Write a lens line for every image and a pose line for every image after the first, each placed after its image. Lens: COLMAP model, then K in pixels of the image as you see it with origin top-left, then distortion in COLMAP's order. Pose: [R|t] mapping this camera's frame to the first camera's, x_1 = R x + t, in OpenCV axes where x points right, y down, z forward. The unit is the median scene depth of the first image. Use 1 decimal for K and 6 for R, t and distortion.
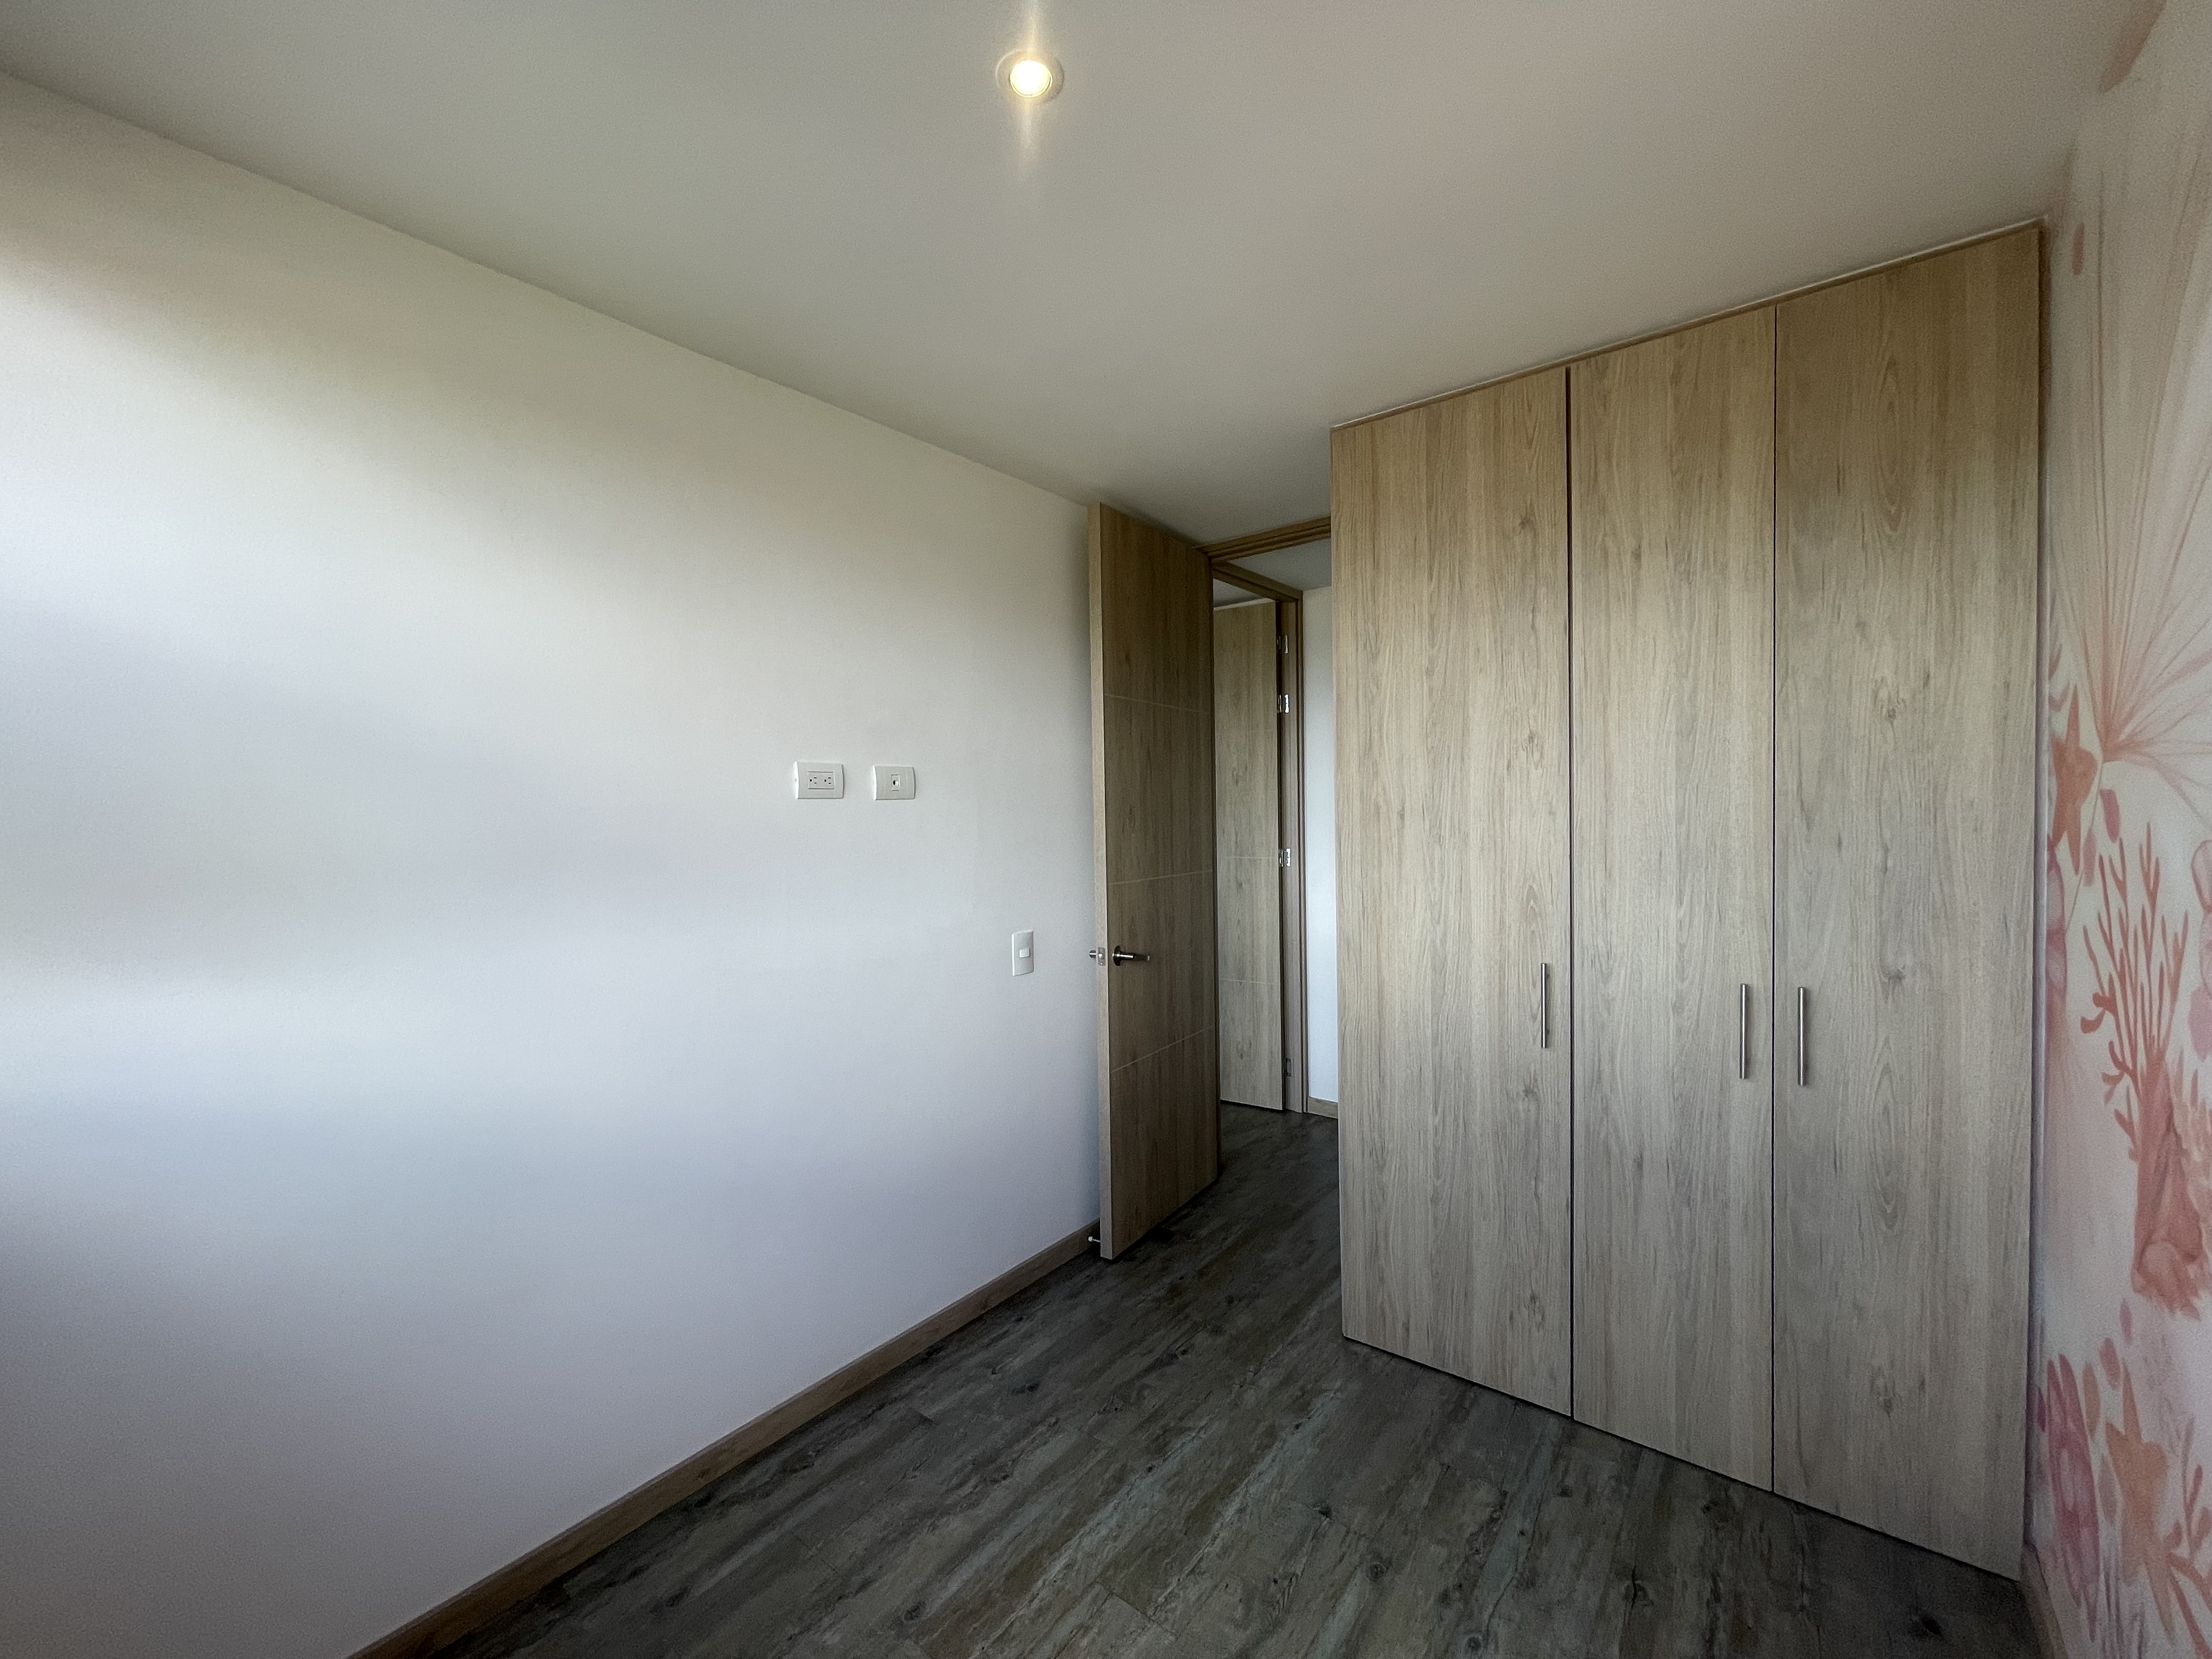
lens RADIAL K [[886.9, 0, 1101.5], [0, 886.9, 838.1], [0, 0, 1]] dist [-0.000160, -0.000201]
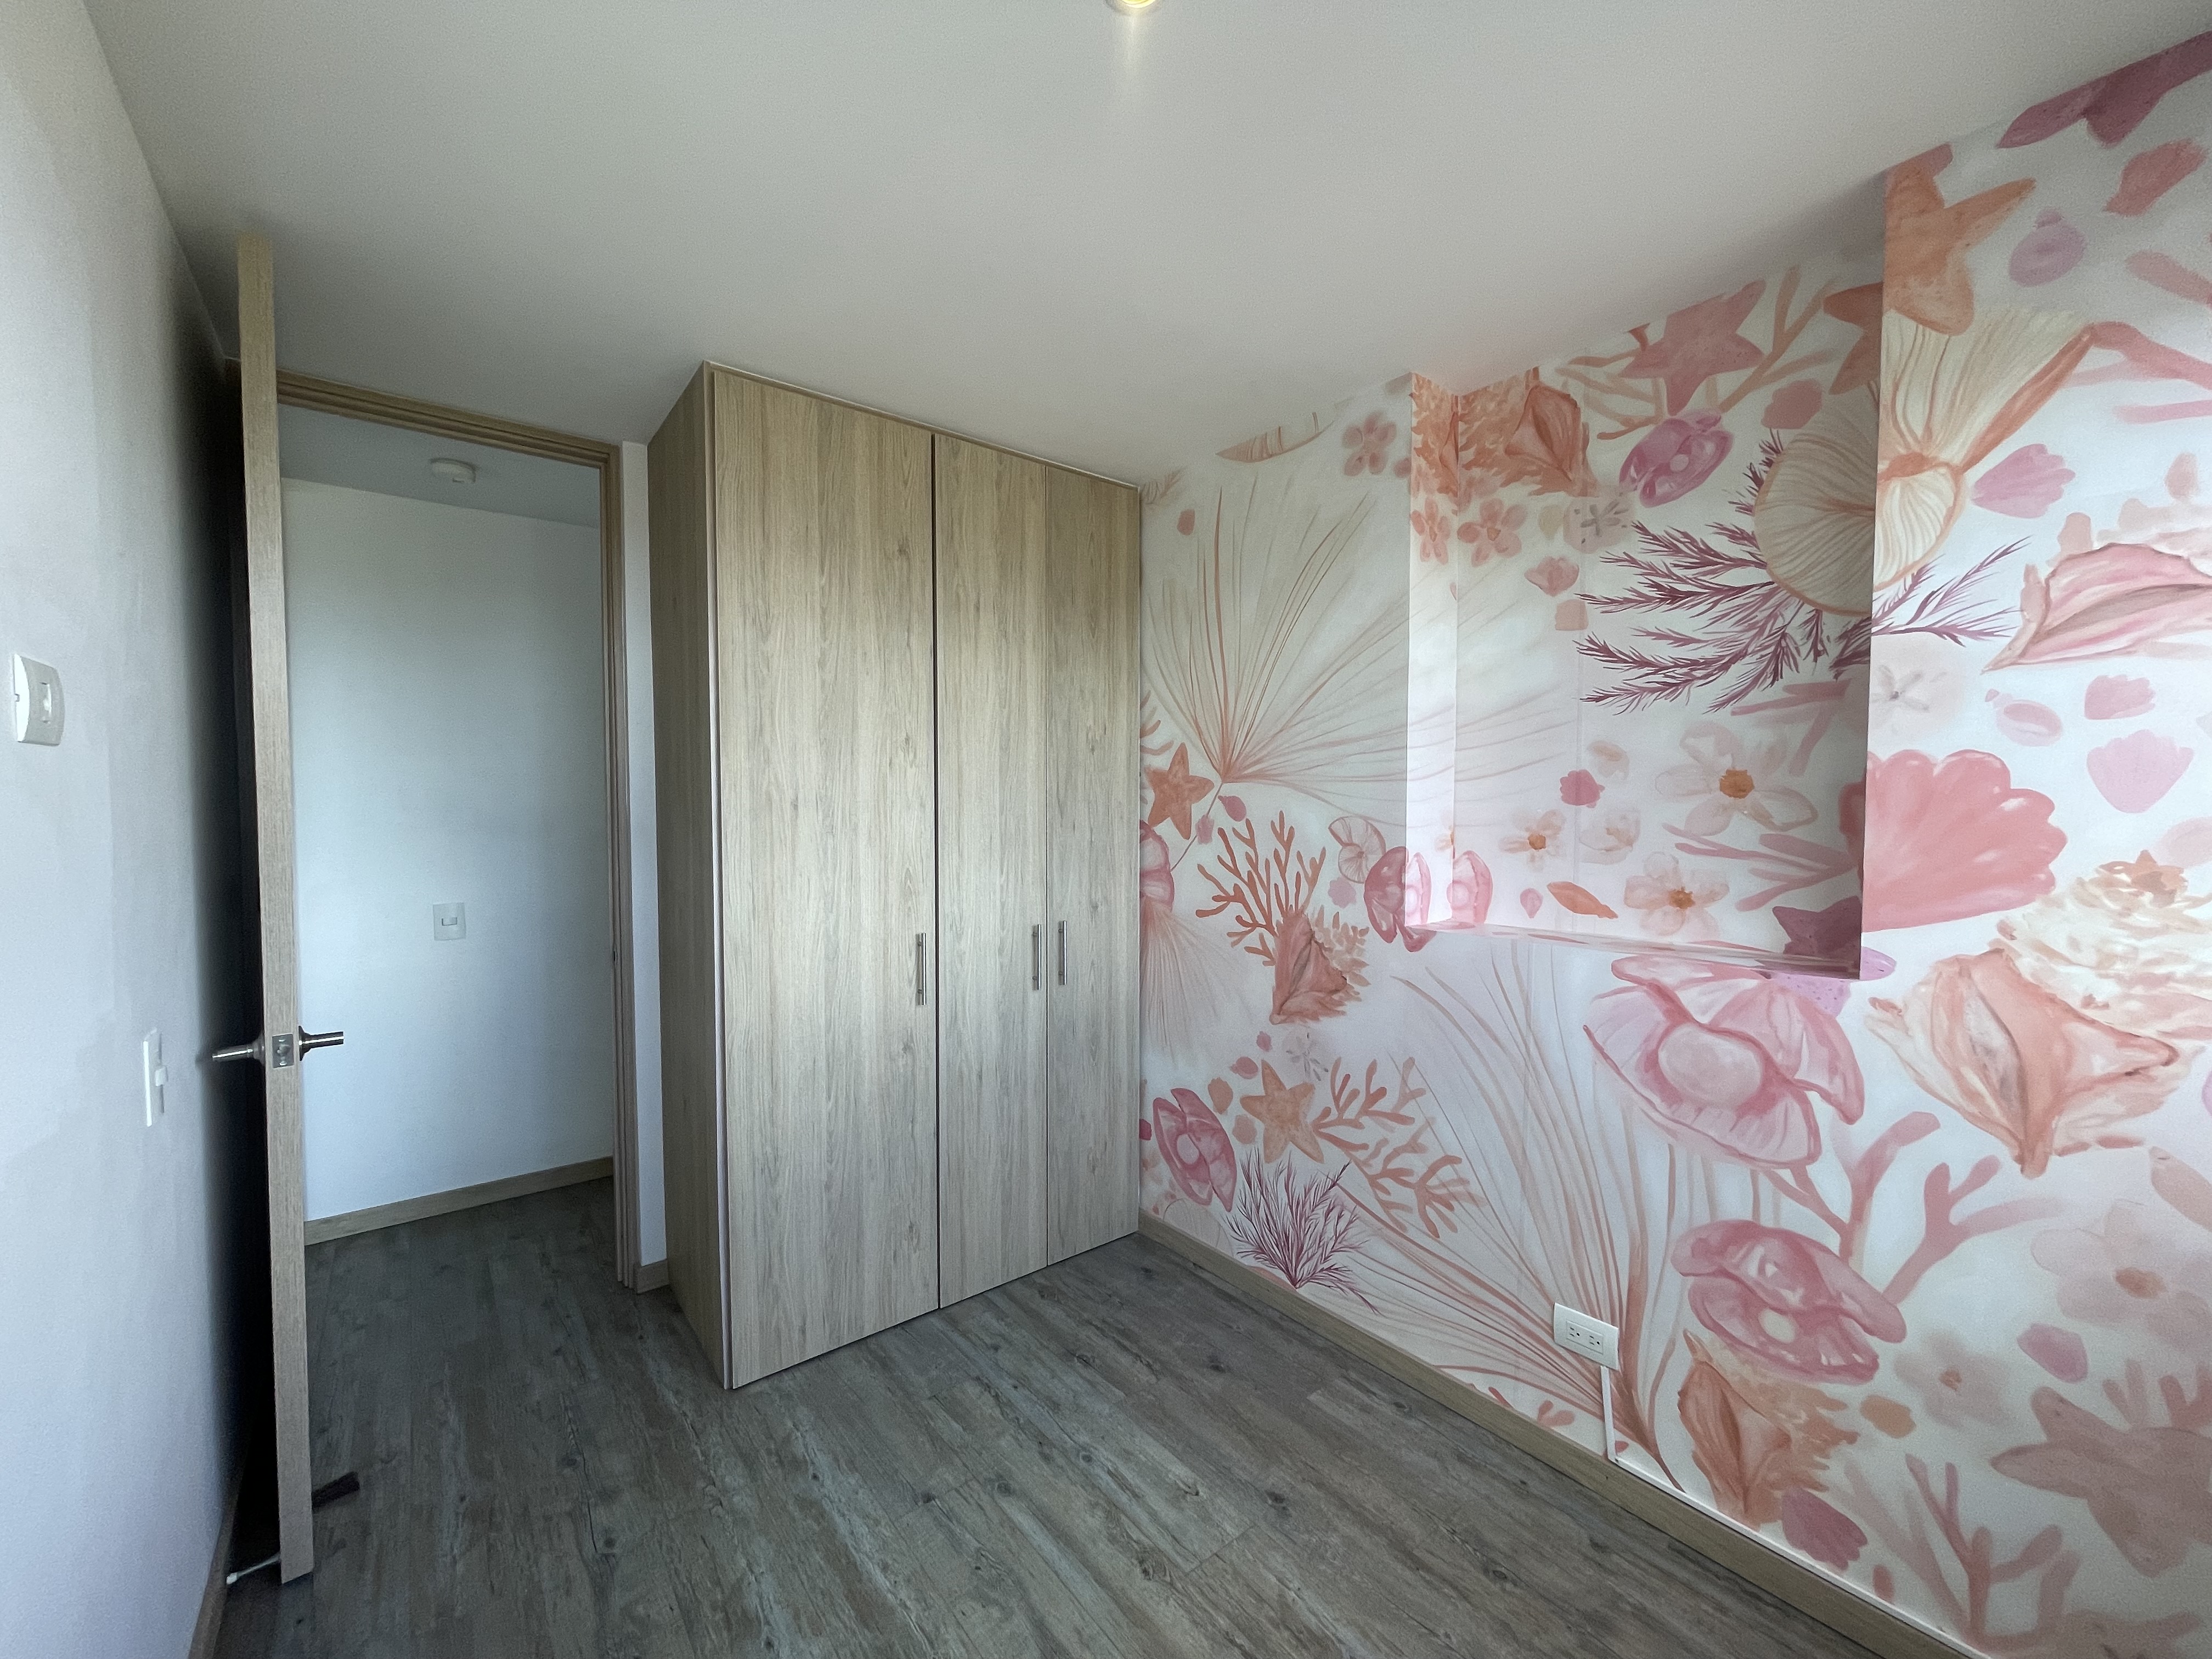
lens RADIAL K [[886.9, 0, 1105.3], [0, 886.9, 835.7], [0, 0, 1]] dist [-0.000160, -0.000201]
pose [[0.230400, -0.015317, 0.972975, -0.593678], [0.024449, 0.999652, 0.009948, 0.006385], [-0.972789, 0.021496, 0.230694, 0.499785]]
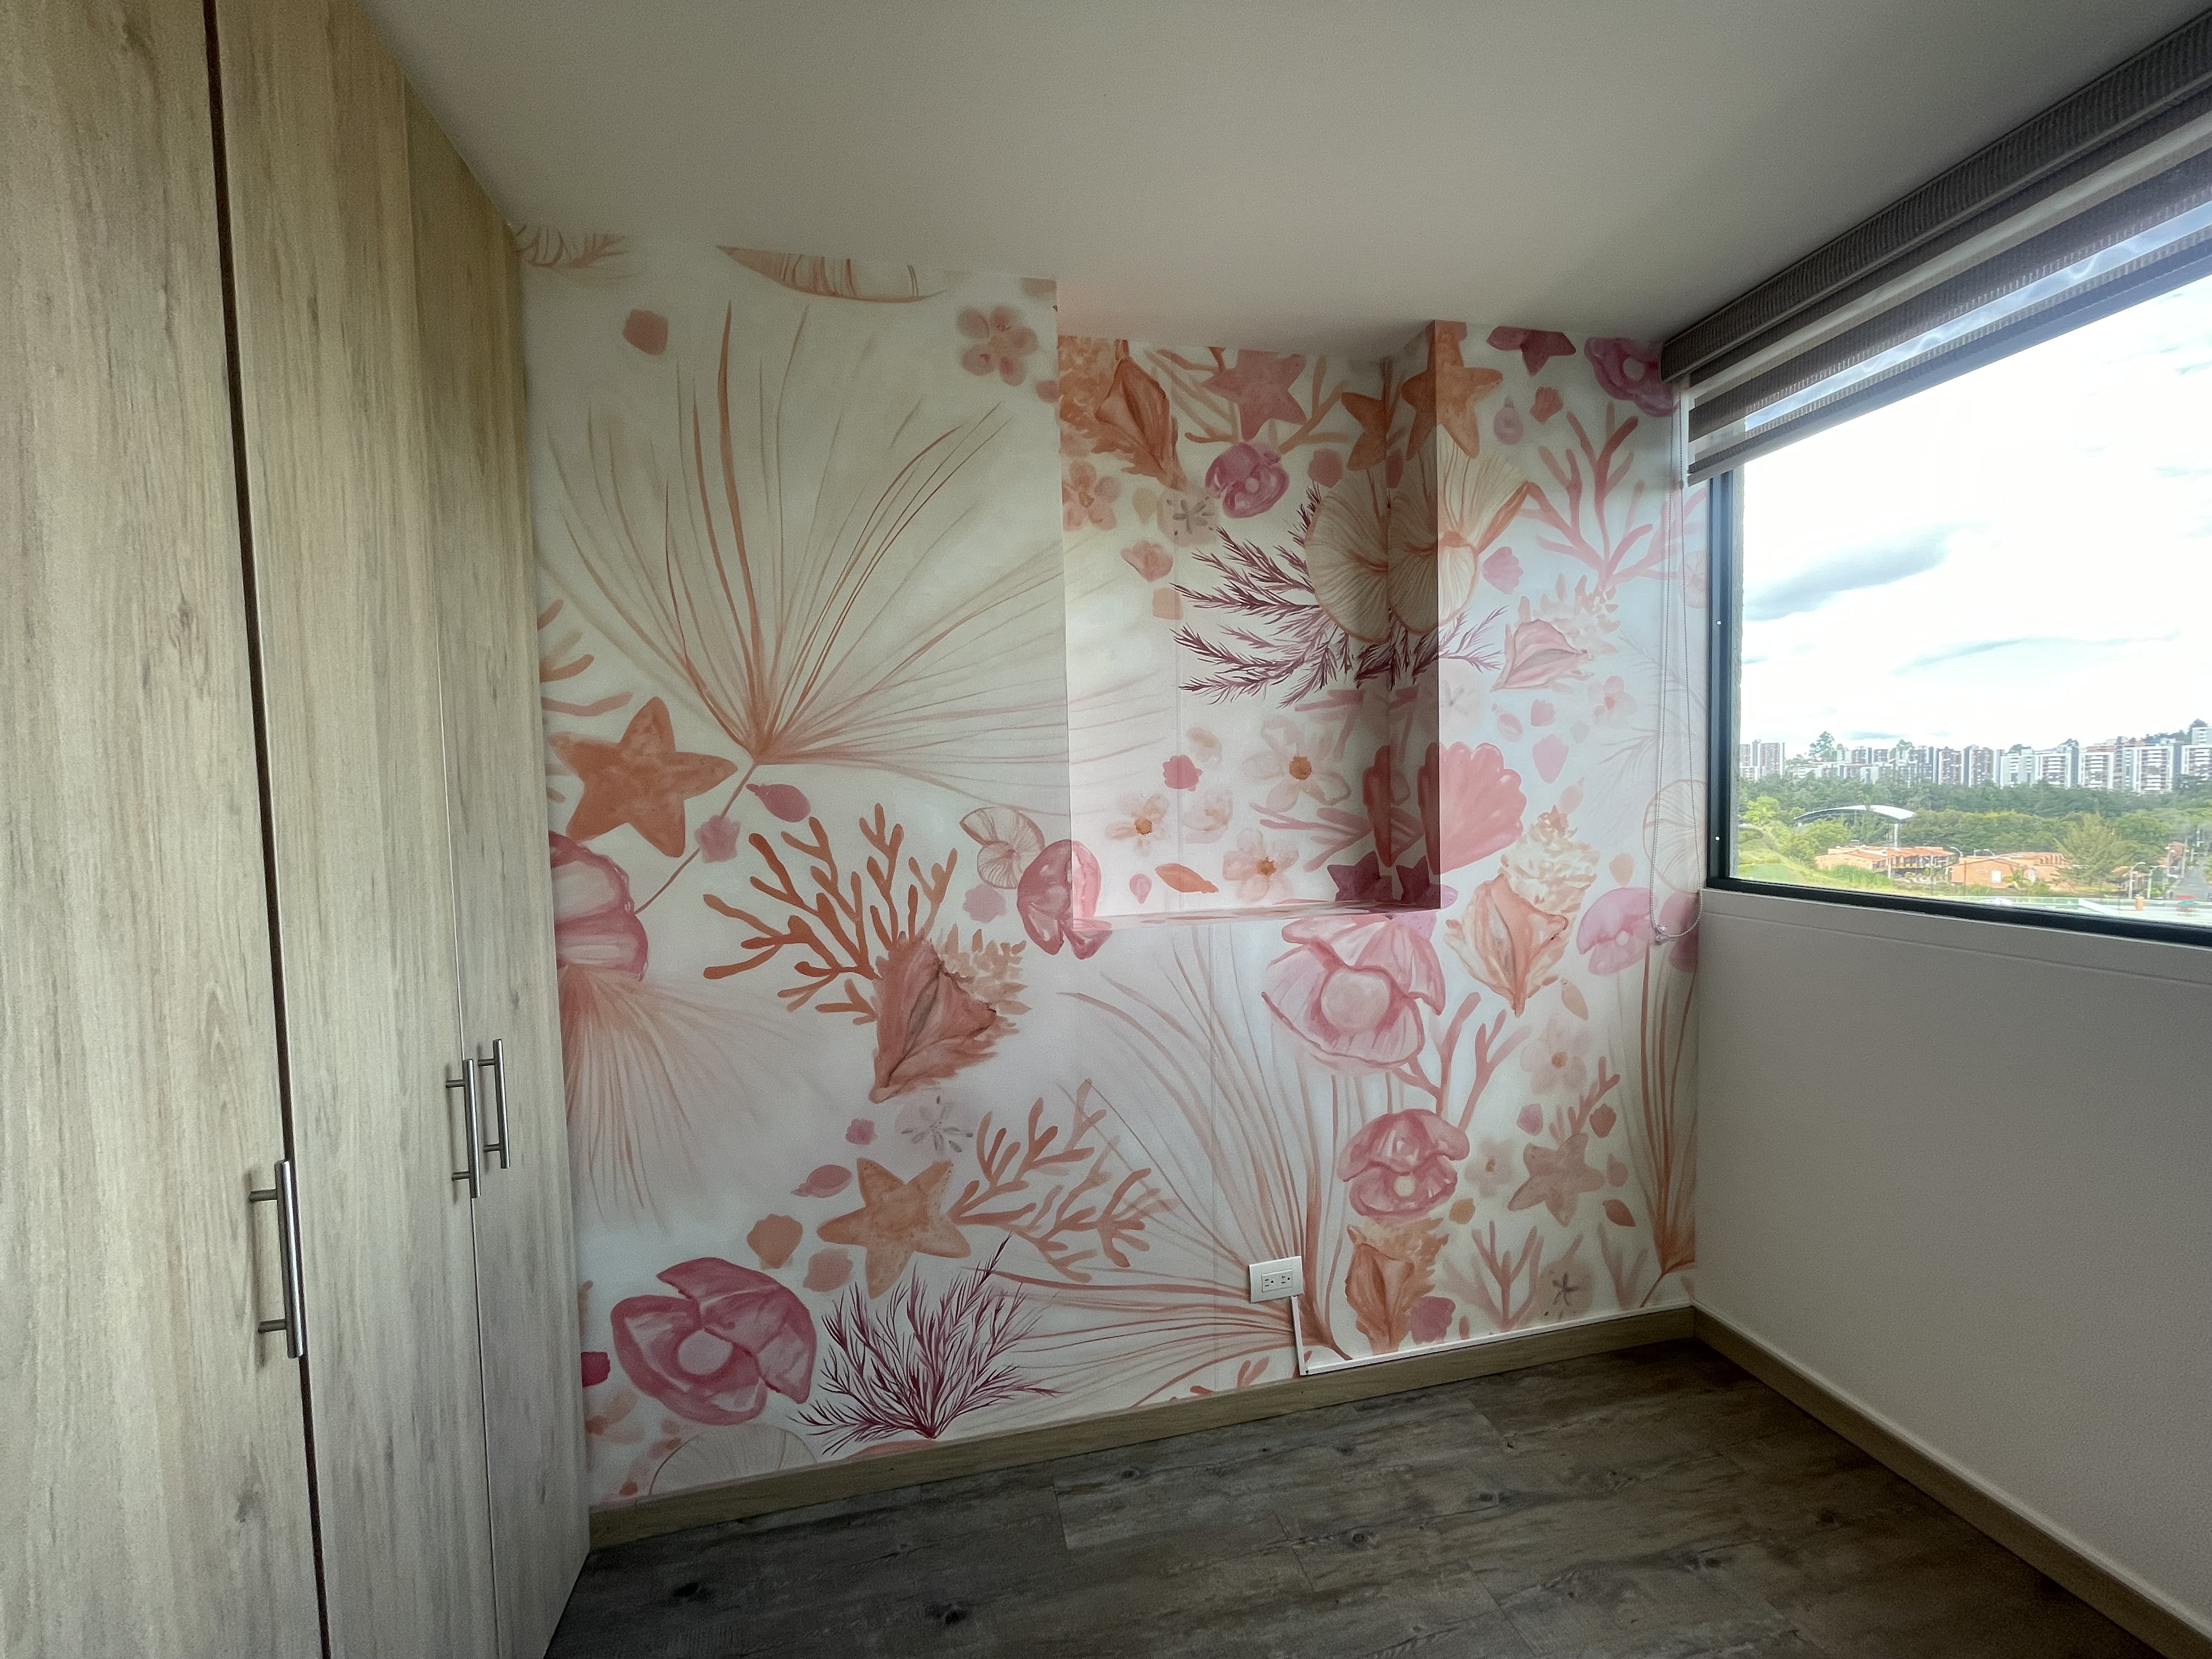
lens RADIAL K [[886.9, 0, 1097.1], [0, 886.9, 838.1], [0, 0, 1]] dist [-0.000160, -0.000201]
pose [[-0.773160, 0.007562, 0.634166, -0.074109], [0.059127, 0.996433, 0.060205, -0.015638], [-0.631449, 0.084045, -0.770849, 1.083432]]
